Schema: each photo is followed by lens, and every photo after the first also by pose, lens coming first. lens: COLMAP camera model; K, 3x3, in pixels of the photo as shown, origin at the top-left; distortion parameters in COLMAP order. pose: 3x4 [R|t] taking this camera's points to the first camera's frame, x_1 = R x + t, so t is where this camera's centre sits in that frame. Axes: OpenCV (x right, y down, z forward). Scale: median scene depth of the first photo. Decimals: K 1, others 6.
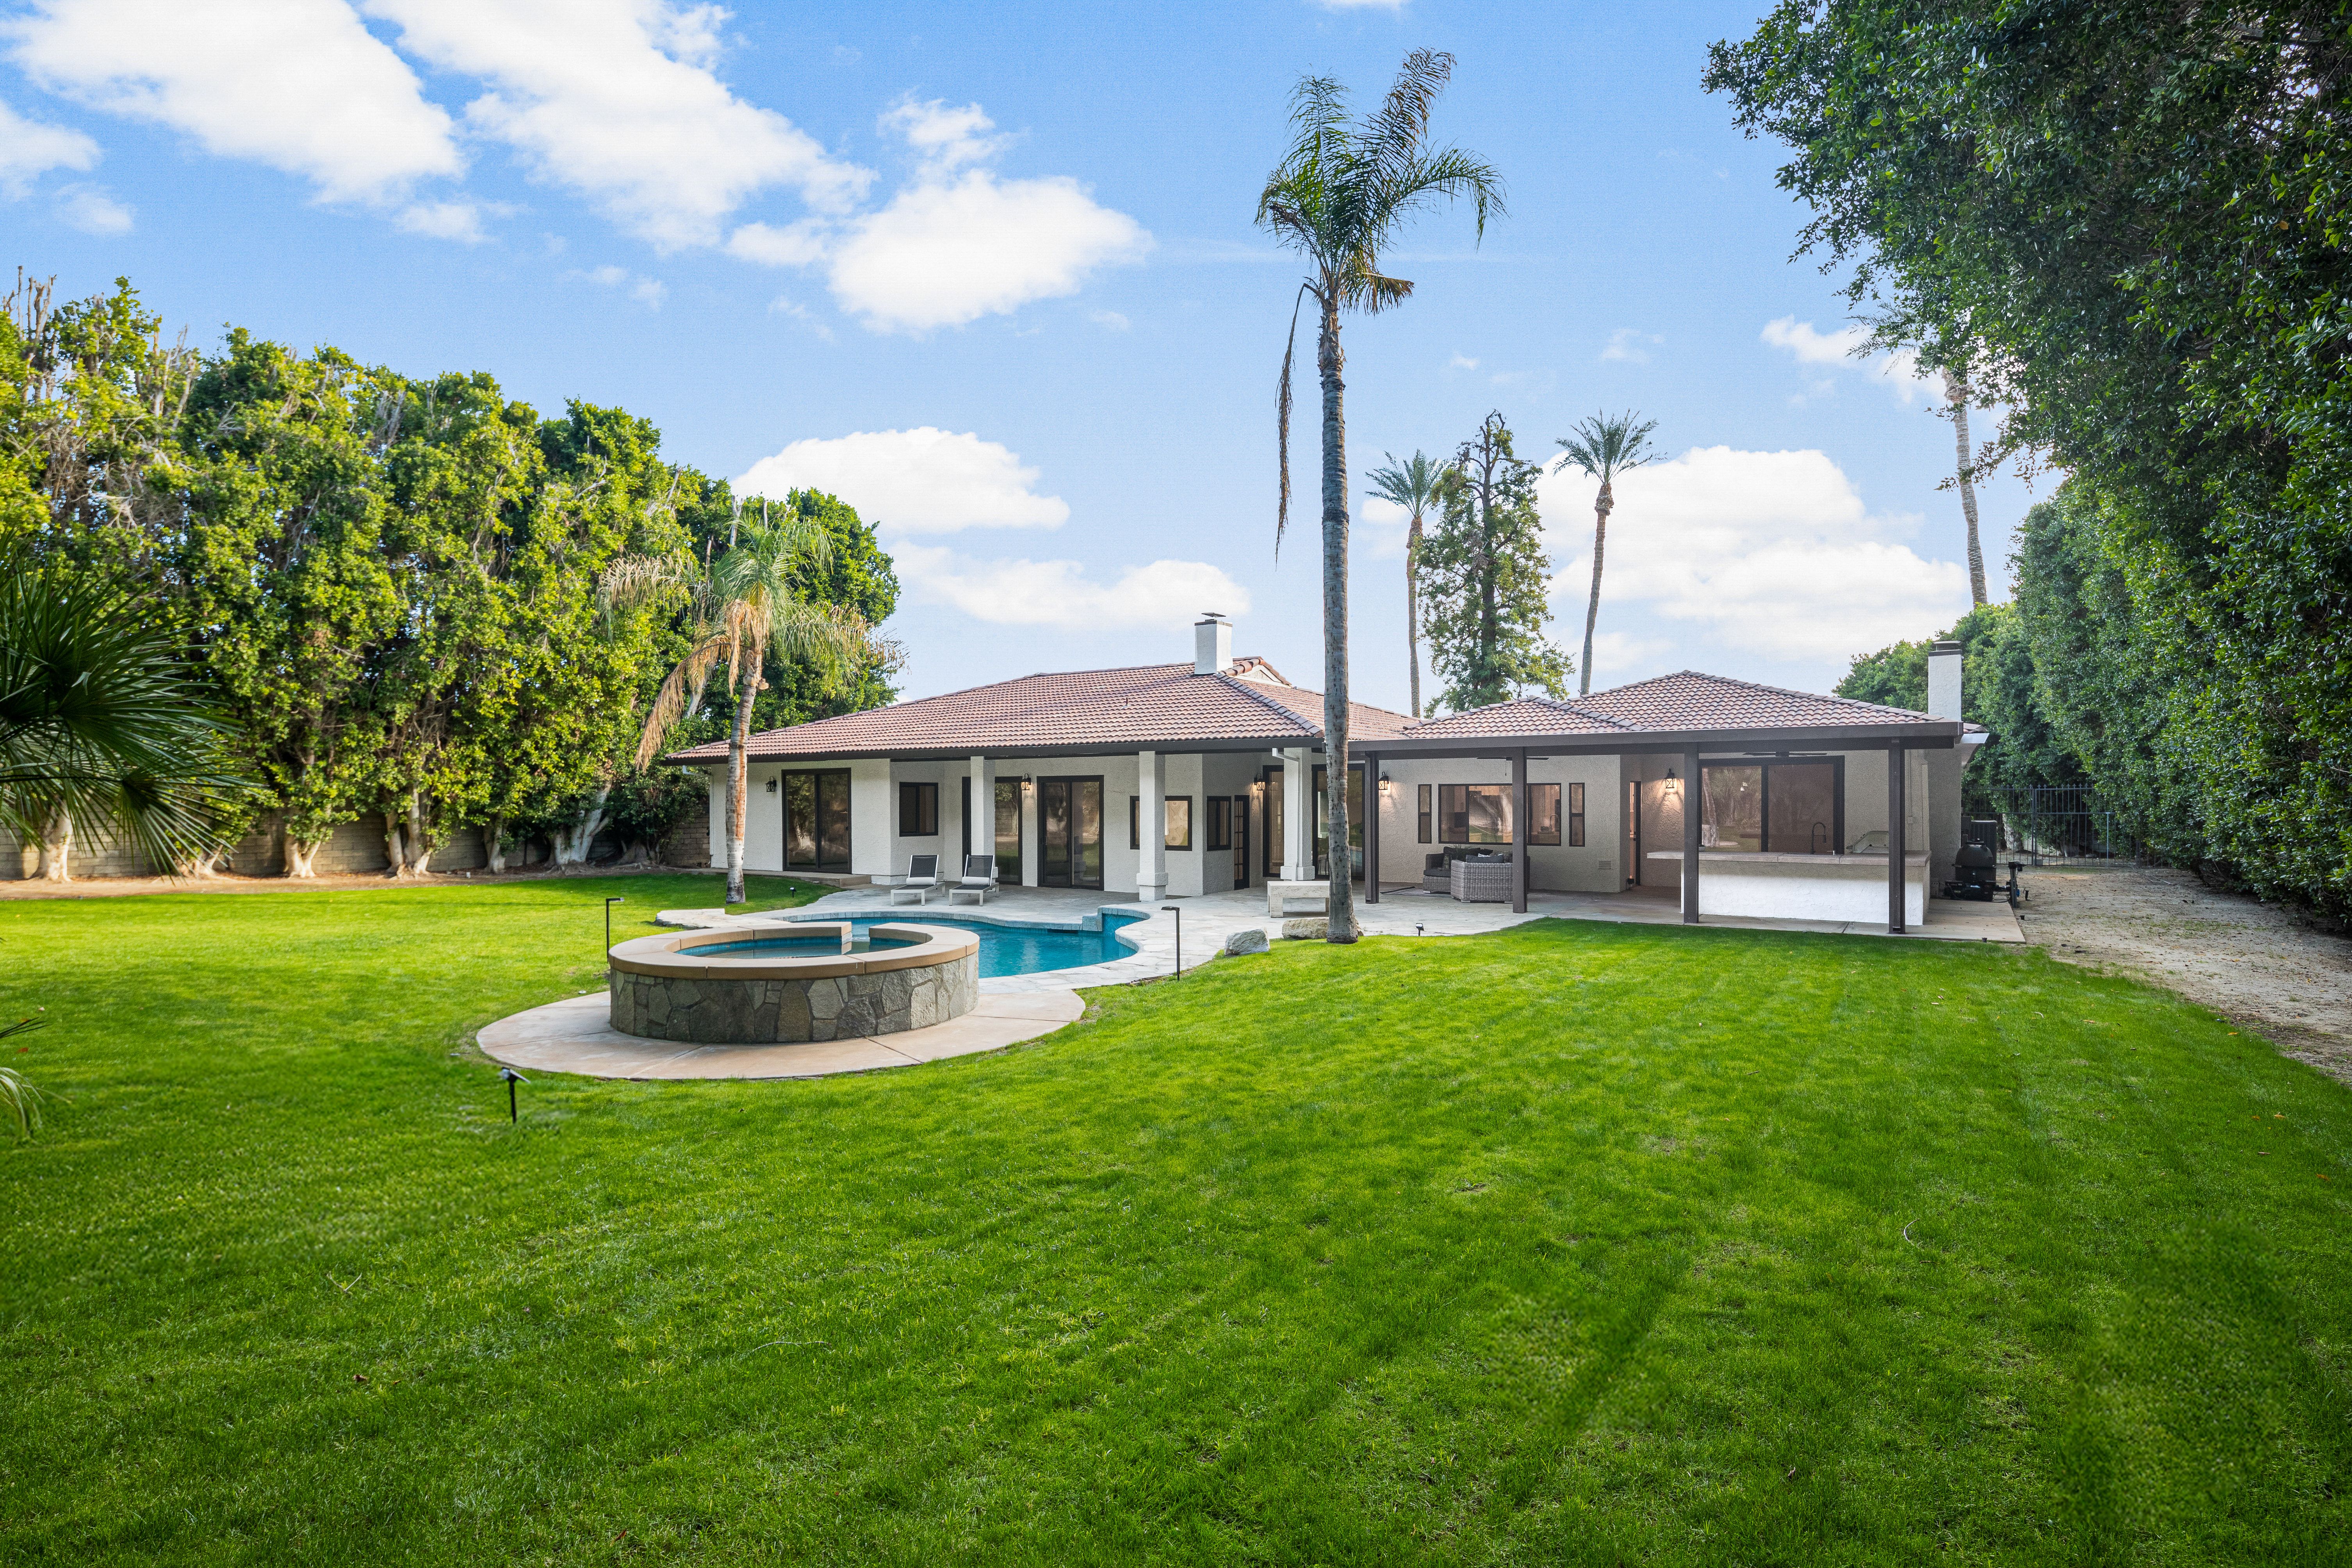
lens RADIAL K [[1176.2, 0, 1176.0], [0, 1176.2, 784.0], [0, 0, 1]] dist [-0.000424, 0.000227]
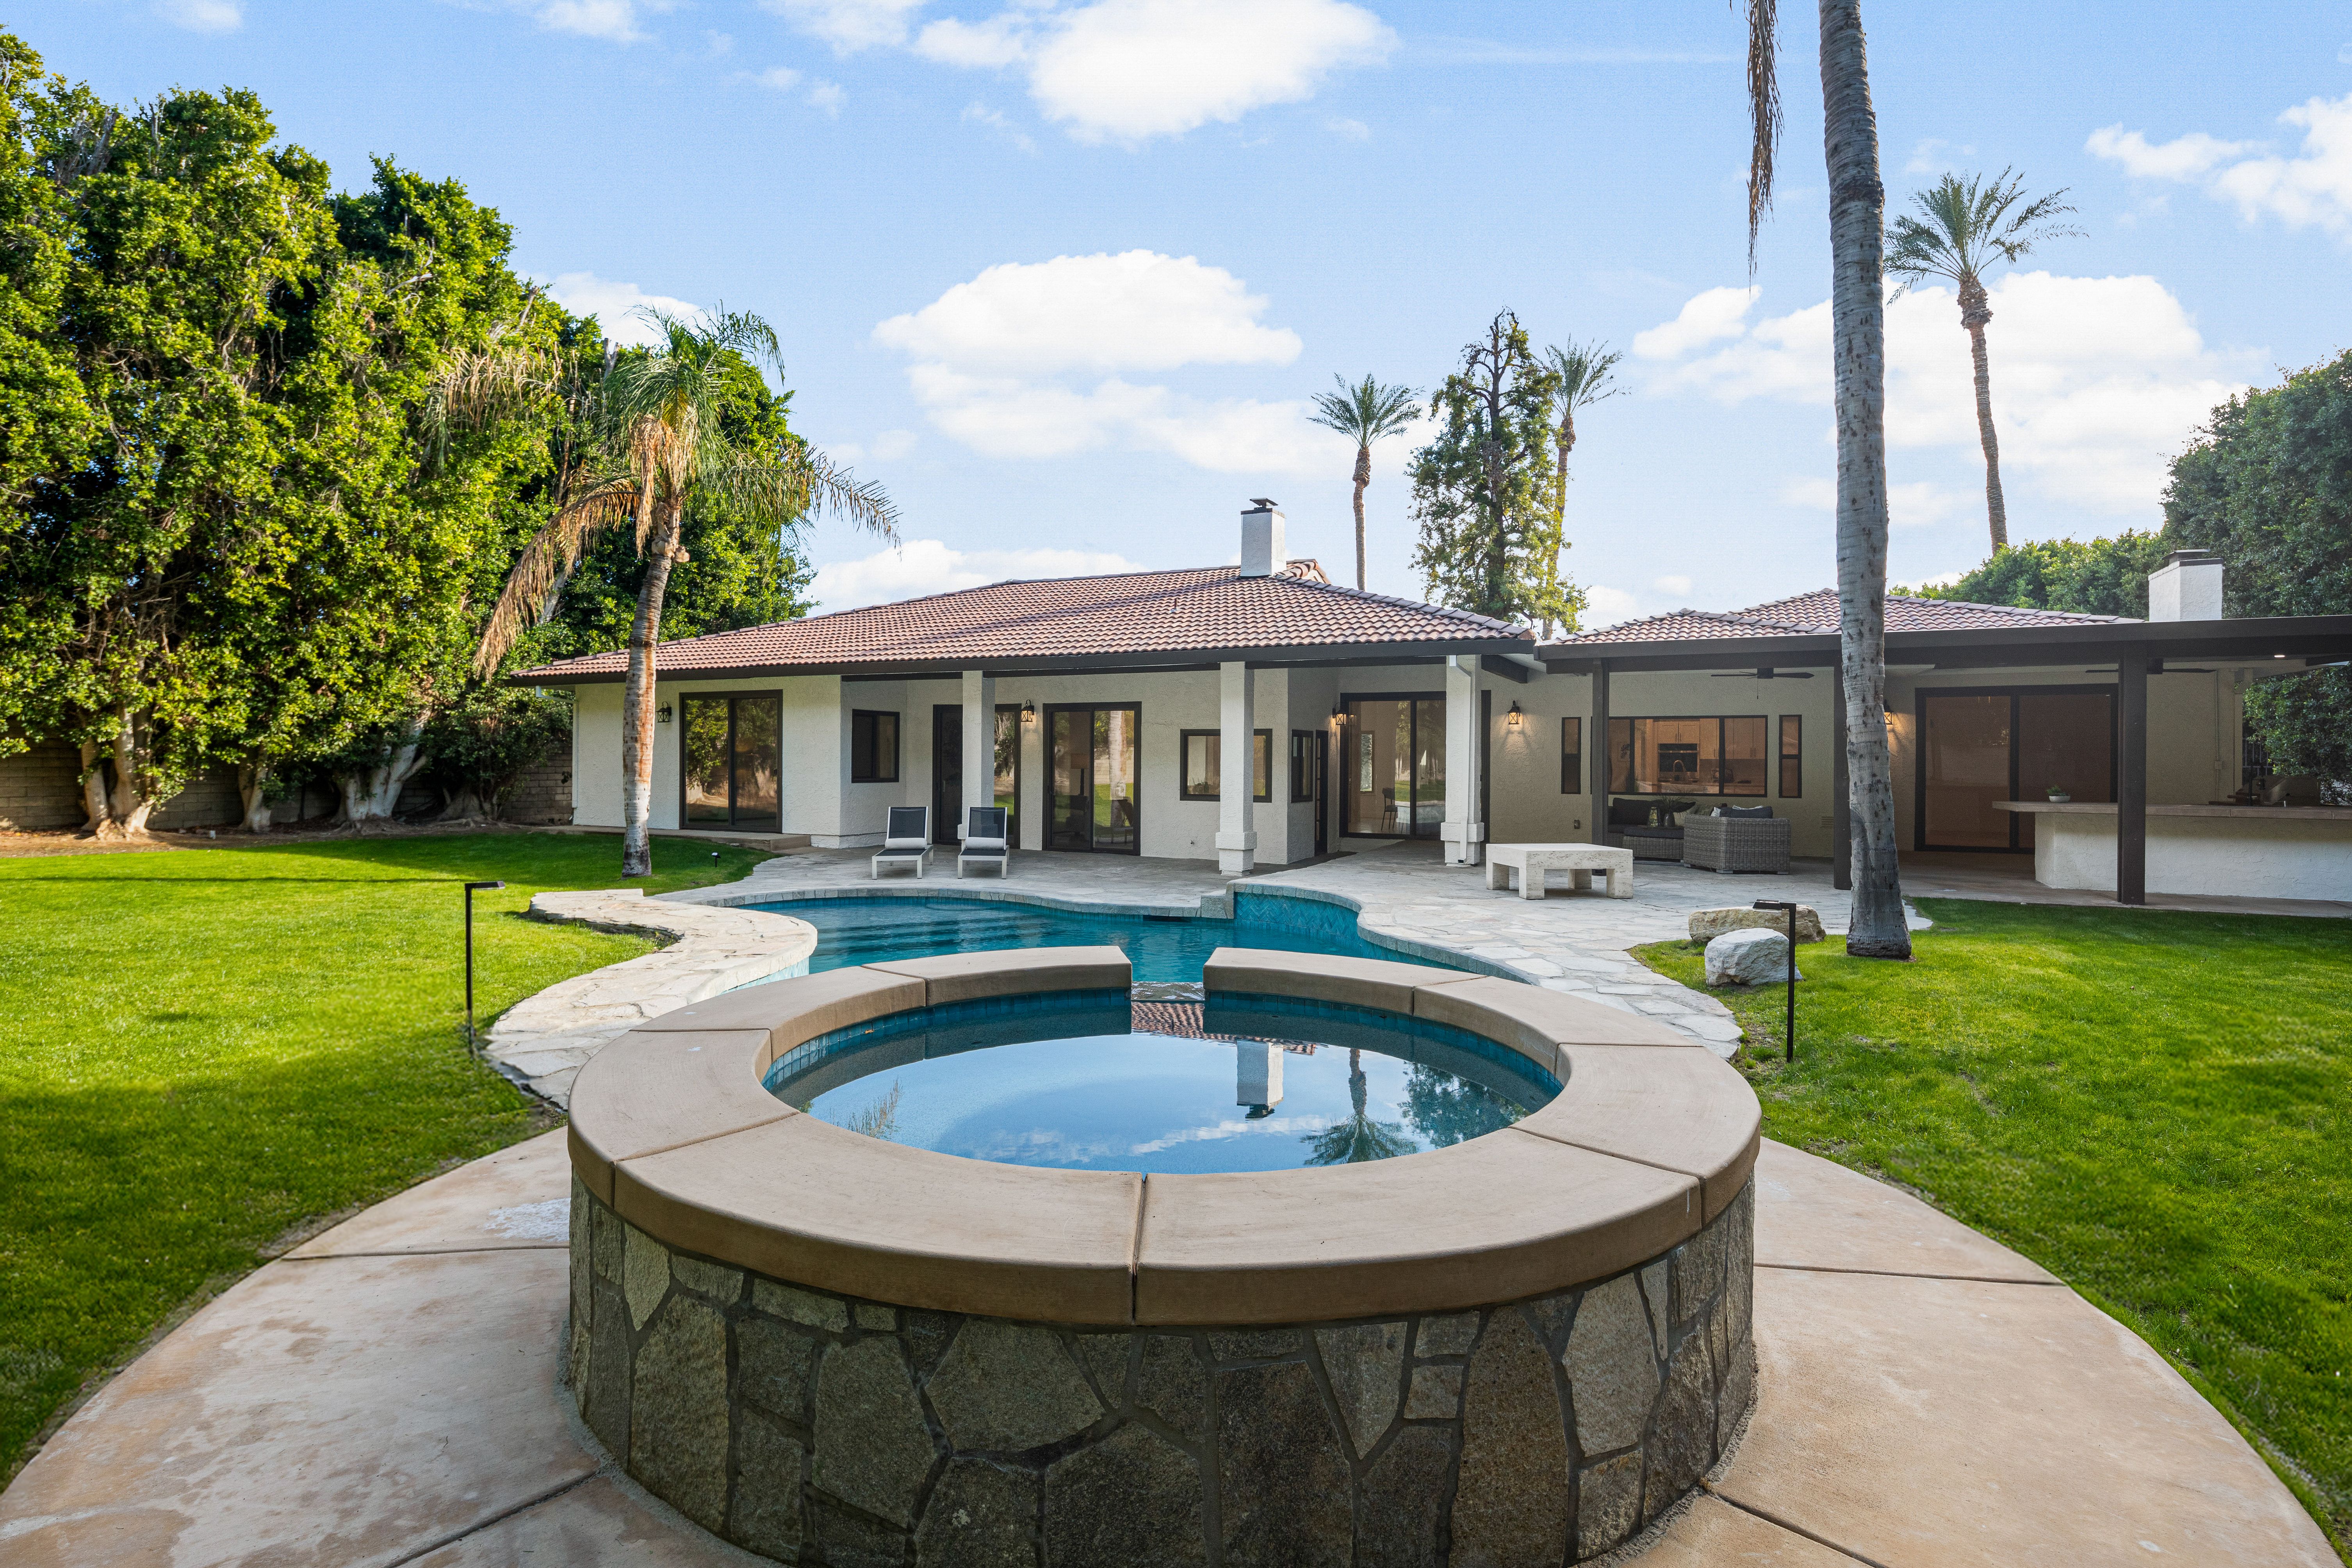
lens RADIAL K [[1169.0, 0, 1175.4], [0, 1169.0, 738.8], [0, 0, 1]] dist [-0.000612, -0.001881]
pose [[0.991264, 0.010981, 0.131438, -0.130796], [-0.010349, 0.999931, -0.005491, 0.019179], [-0.131489, 0.004083, 0.991309, 0.245620]]
